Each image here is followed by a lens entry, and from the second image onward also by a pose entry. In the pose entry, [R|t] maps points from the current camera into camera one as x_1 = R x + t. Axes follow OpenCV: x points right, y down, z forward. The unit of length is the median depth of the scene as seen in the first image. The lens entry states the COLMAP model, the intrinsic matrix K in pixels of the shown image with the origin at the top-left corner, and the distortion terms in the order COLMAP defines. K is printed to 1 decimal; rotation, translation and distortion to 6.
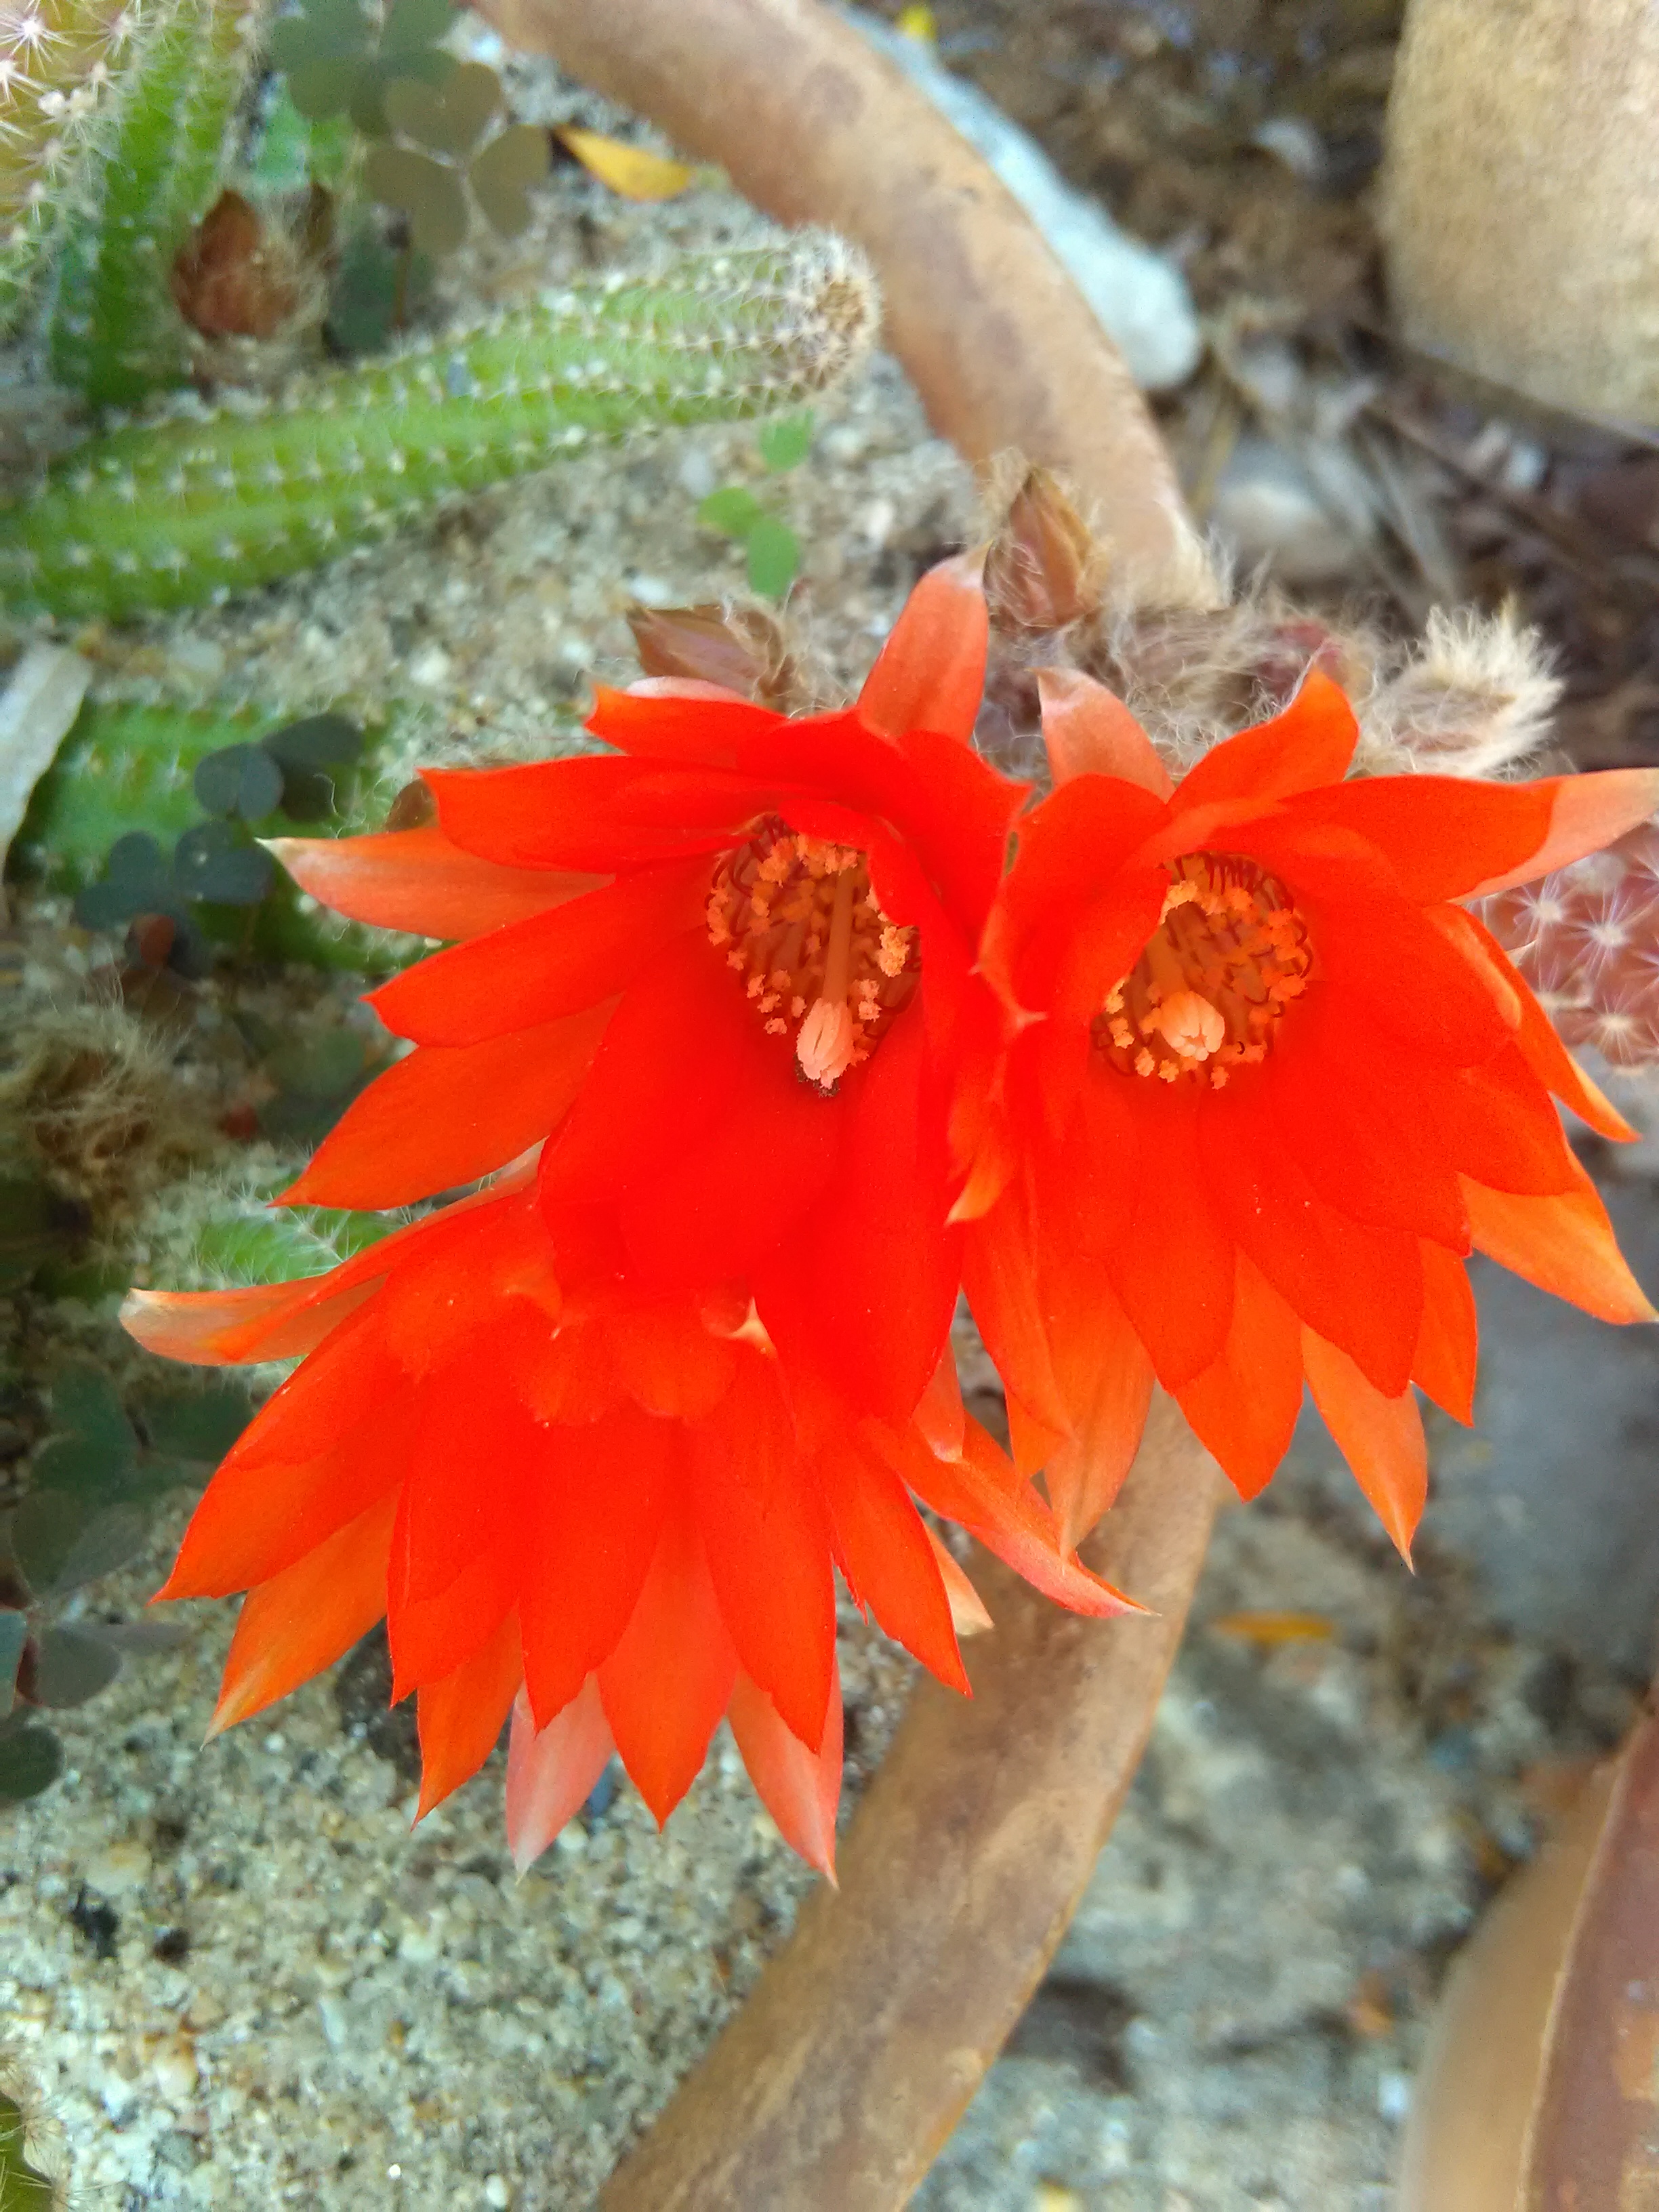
lens RADIAL K [[1656.2, 0, 829.5], [0, 1656.2, 1106.0], [0, 0, 1]] dist [0.079526, -0.166035]
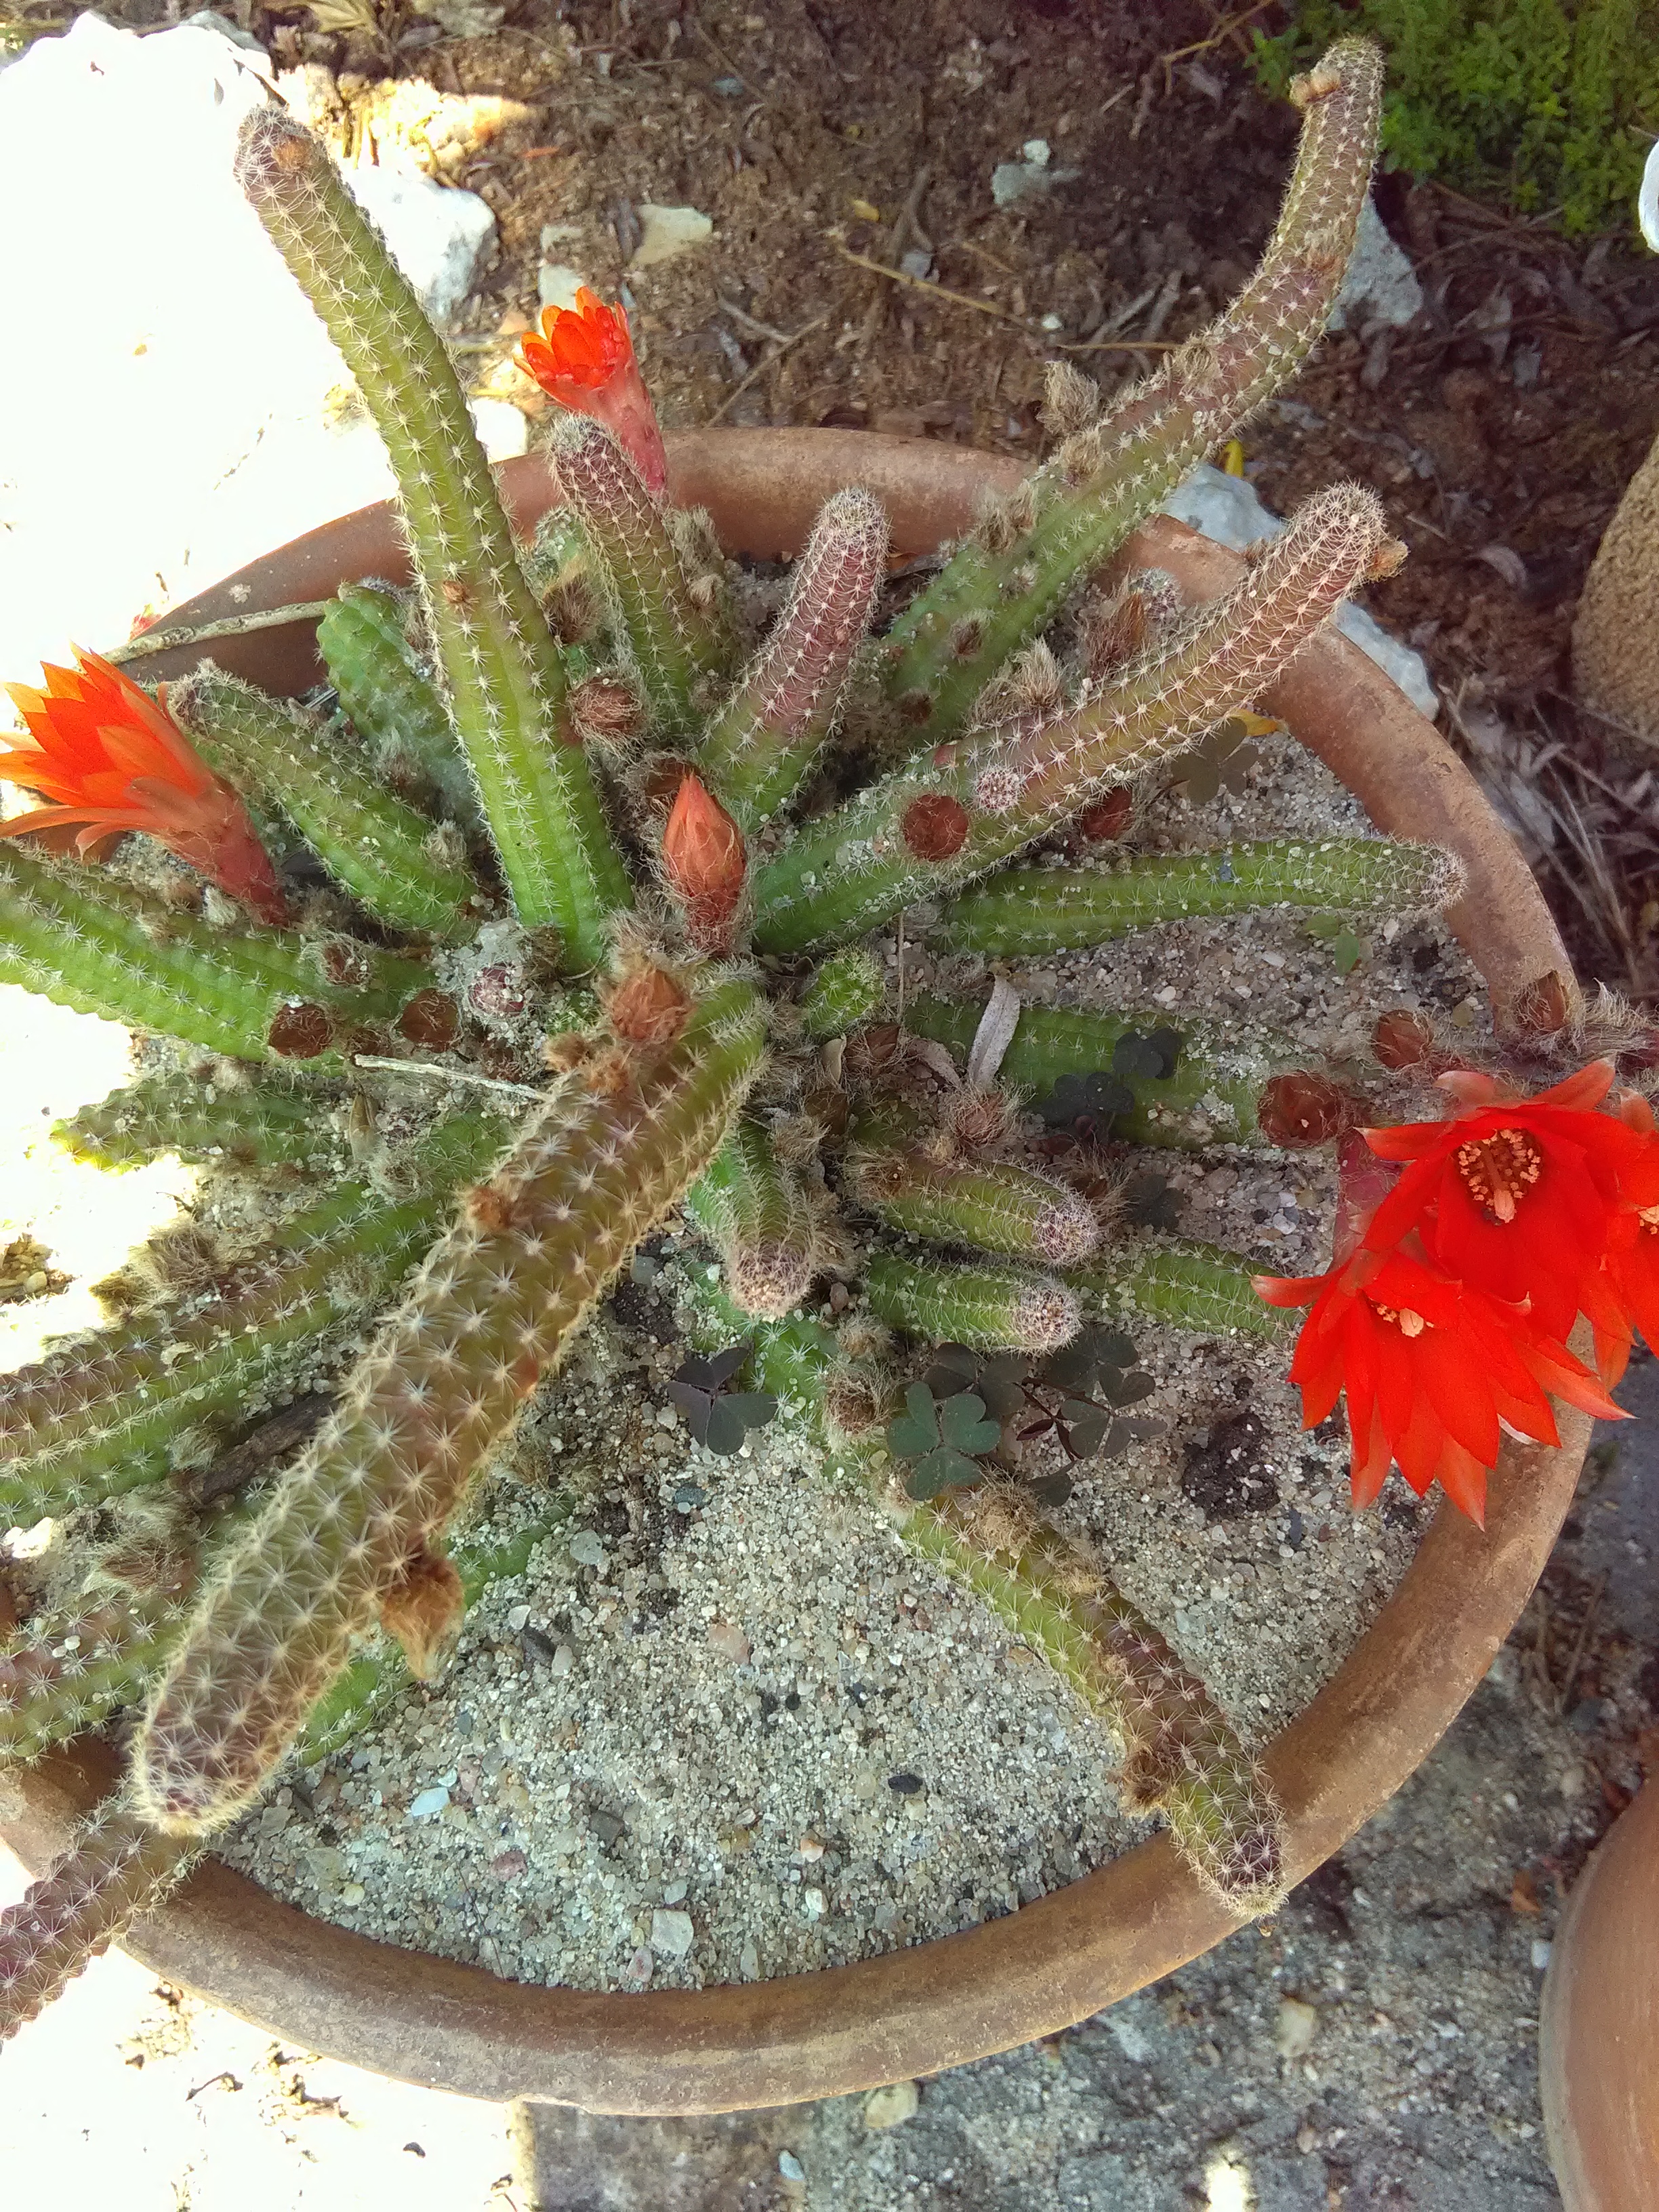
lens RADIAL K [[1557.4, 0, 829.5], [0, 1557.4, 1106.0], [0, 0, 1]] dist [0.071235, -0.123282]
pose [[0.996405, 0.069598, -0.048307, -0.650523], [-0.072779, 0.995057, -0.067562, 0.034626], [0.043366, 0.070835, 0.996545, -1.058036]]
